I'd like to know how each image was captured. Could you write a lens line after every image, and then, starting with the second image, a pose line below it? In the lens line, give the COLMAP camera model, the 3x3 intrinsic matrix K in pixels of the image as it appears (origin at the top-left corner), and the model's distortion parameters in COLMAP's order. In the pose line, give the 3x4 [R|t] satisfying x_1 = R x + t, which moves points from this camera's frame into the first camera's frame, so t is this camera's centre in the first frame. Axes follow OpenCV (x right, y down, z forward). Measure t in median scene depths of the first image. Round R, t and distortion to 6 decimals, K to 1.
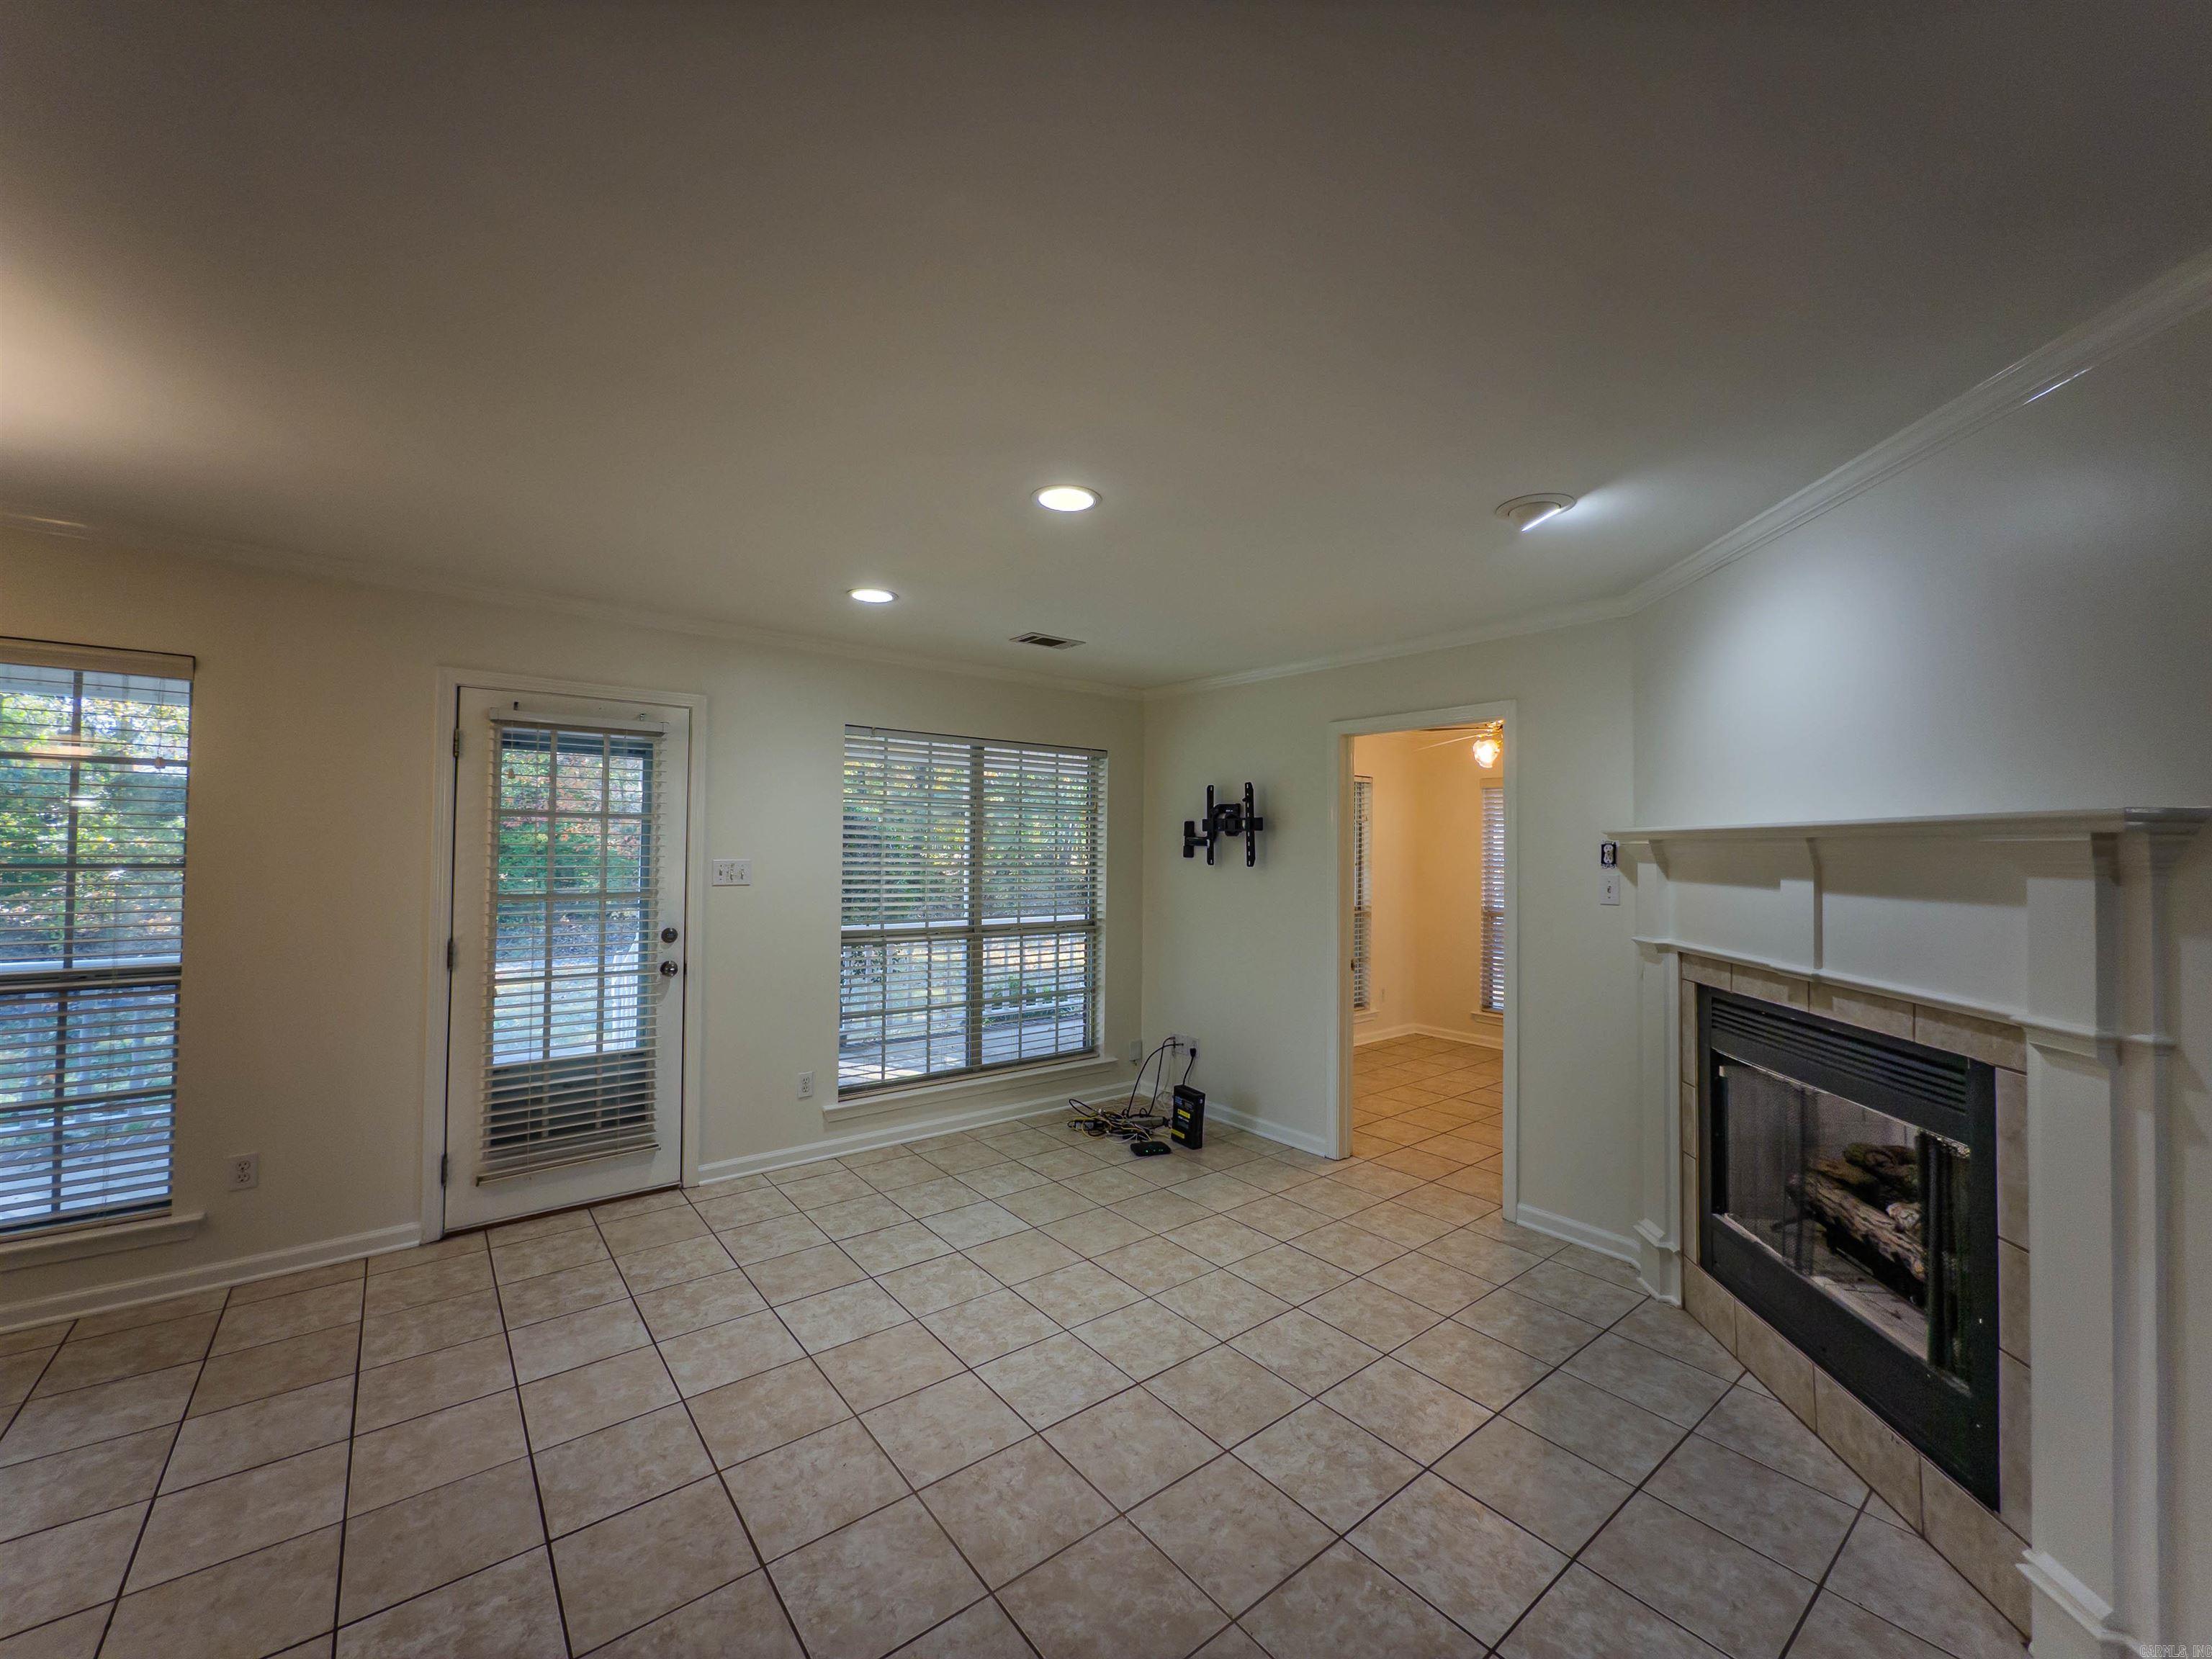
lens RADIAL K [[886.0, 0, 1101.5], [0, 886.0, 828.2], [0, 0, 1]] dist [-0.001997, -0.000020]
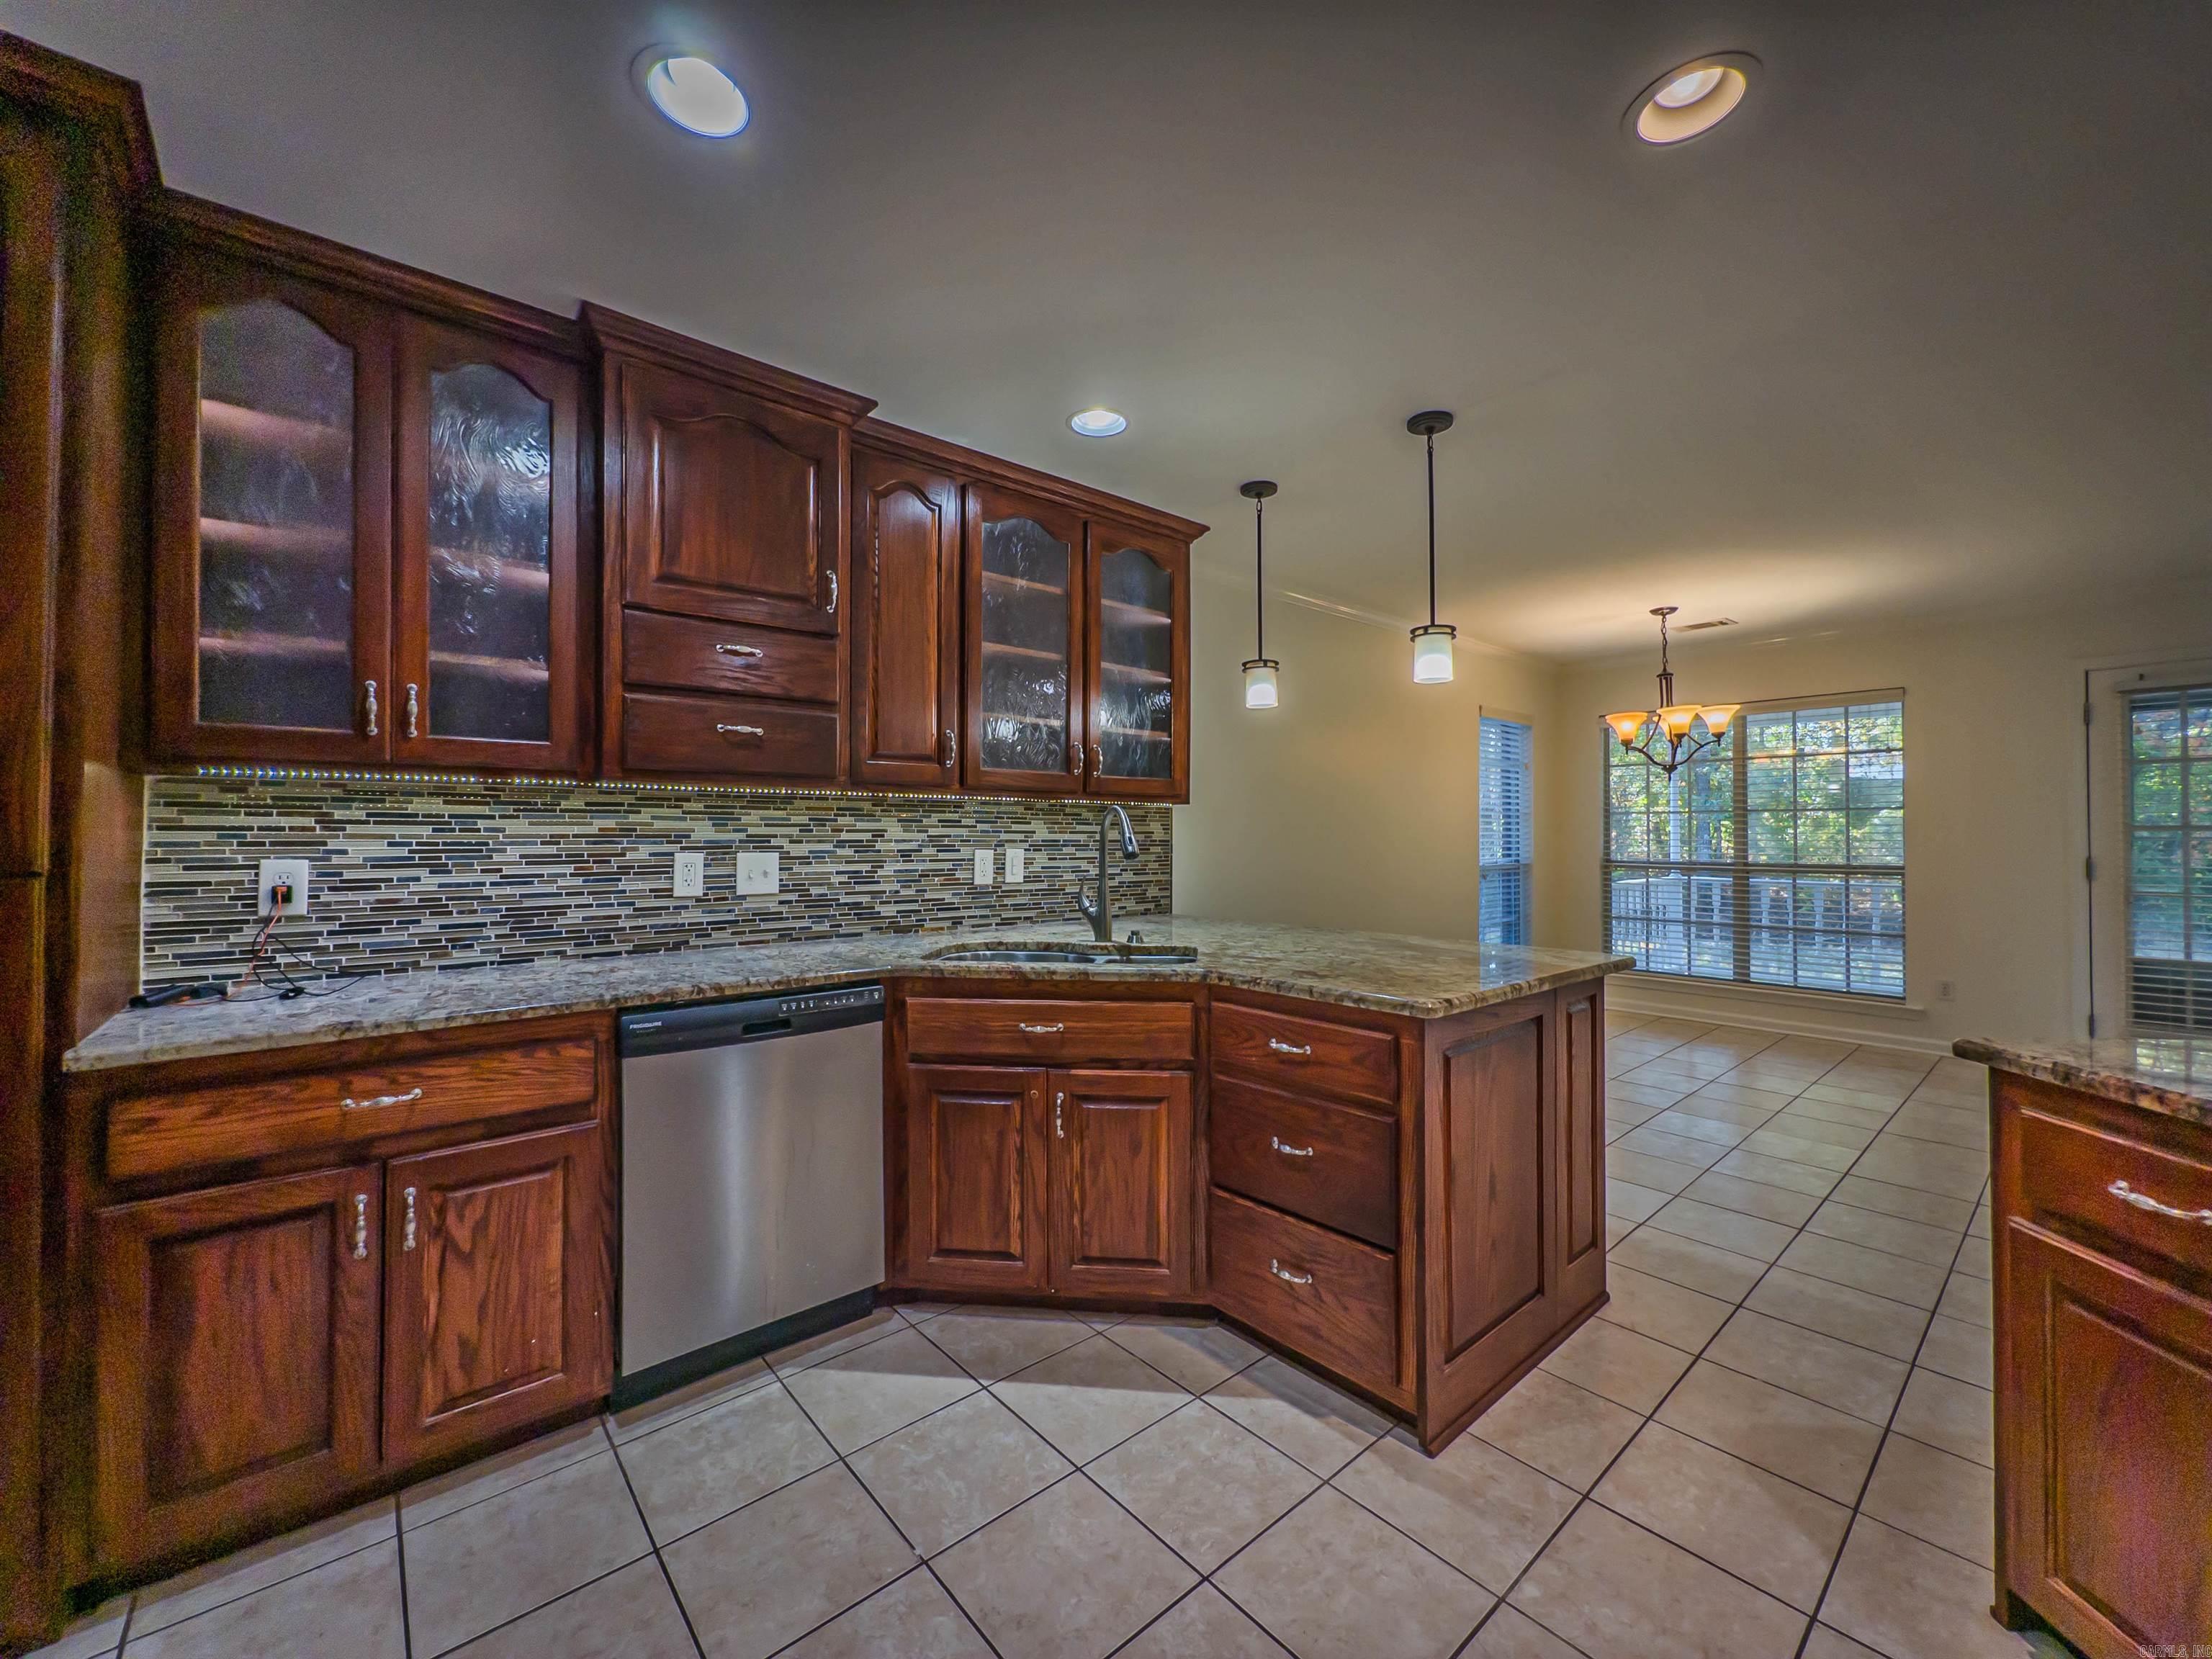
lens RADIAL K [[891.0, 0, 1111.4], [0, 891.0, 826.8], [0, 0, 1]] dist [-0.002287, 0.000284]
pose [[0.044236, -0.026102, -0.998680, 0.552062], [0.026761, 0.999331, -0.024933, 0.070467], [0.998663, -0.025623, 0.044905, -0.549298]]
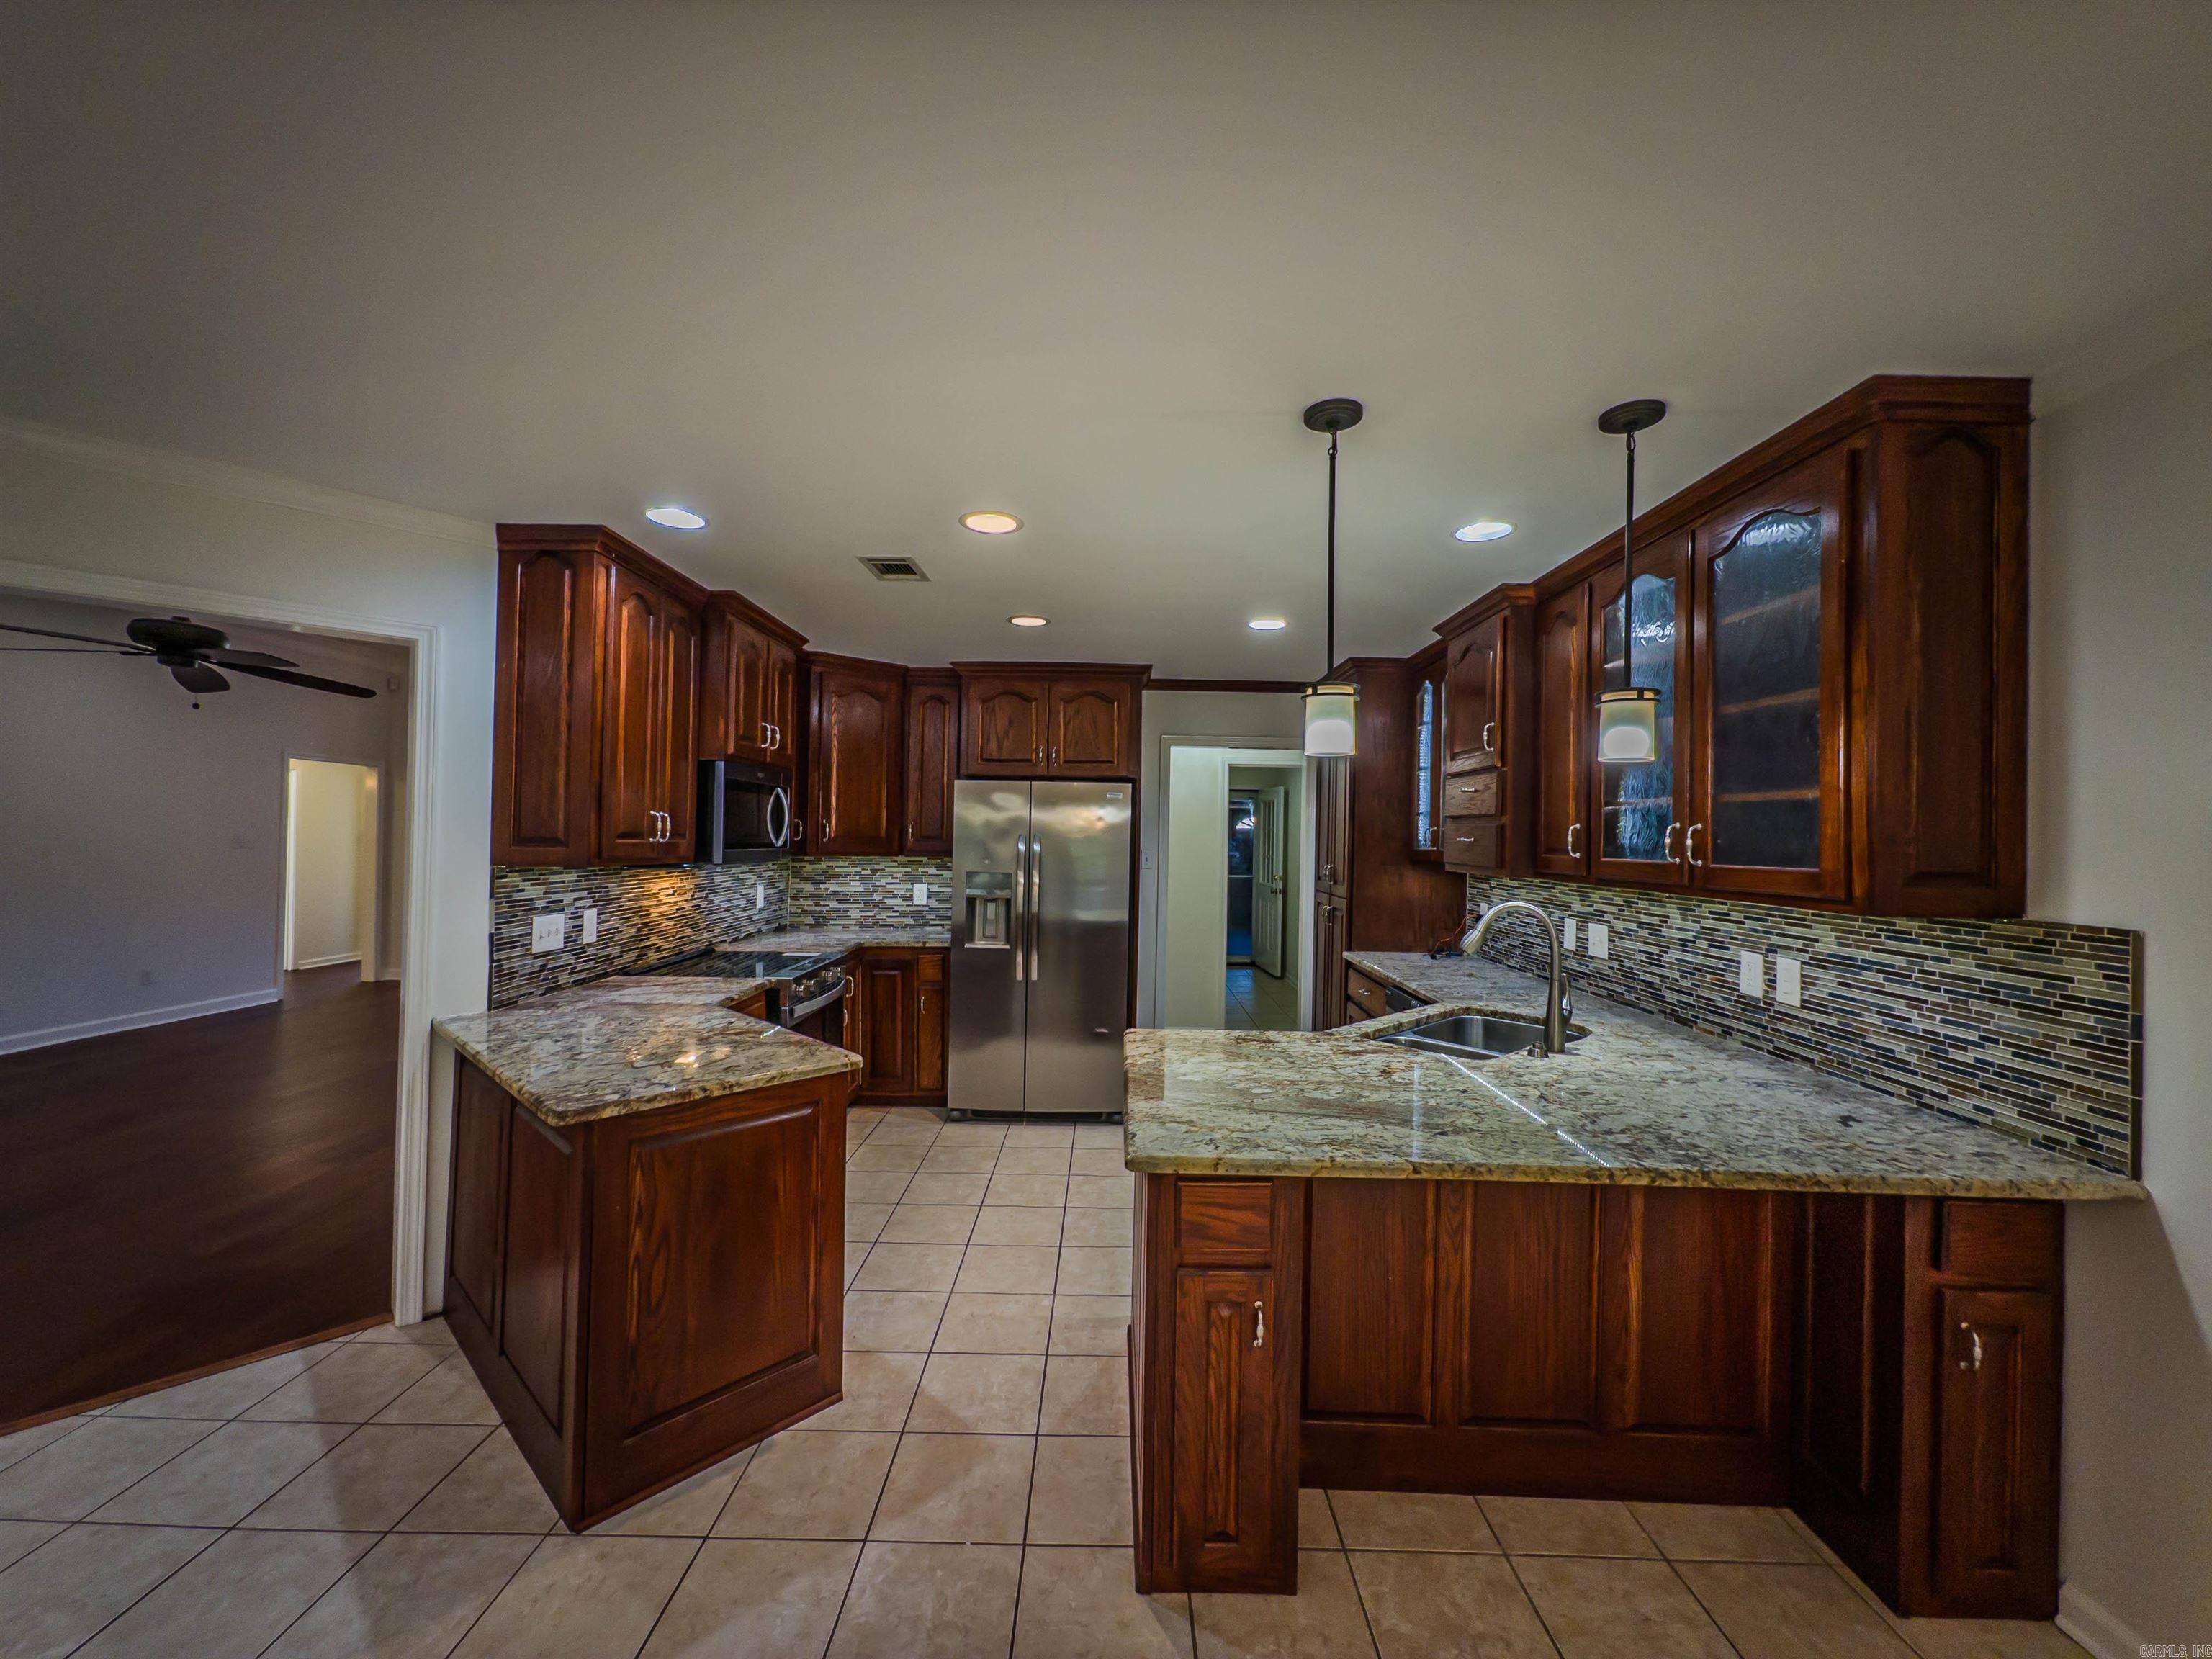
lens RADIAL K [[886.0, 0, 1101.5], [0, 886.0, 828.2], [0, 0, 1]] dist [-0.001997, -0.000020]
pose [[-0.774488, -0.023666, 0.632146, -0.439952], [-0.042889, 0.998965, -0.015148, -0.003416], [-0.631133, -0.038844, -0.774701, 0.297593]]
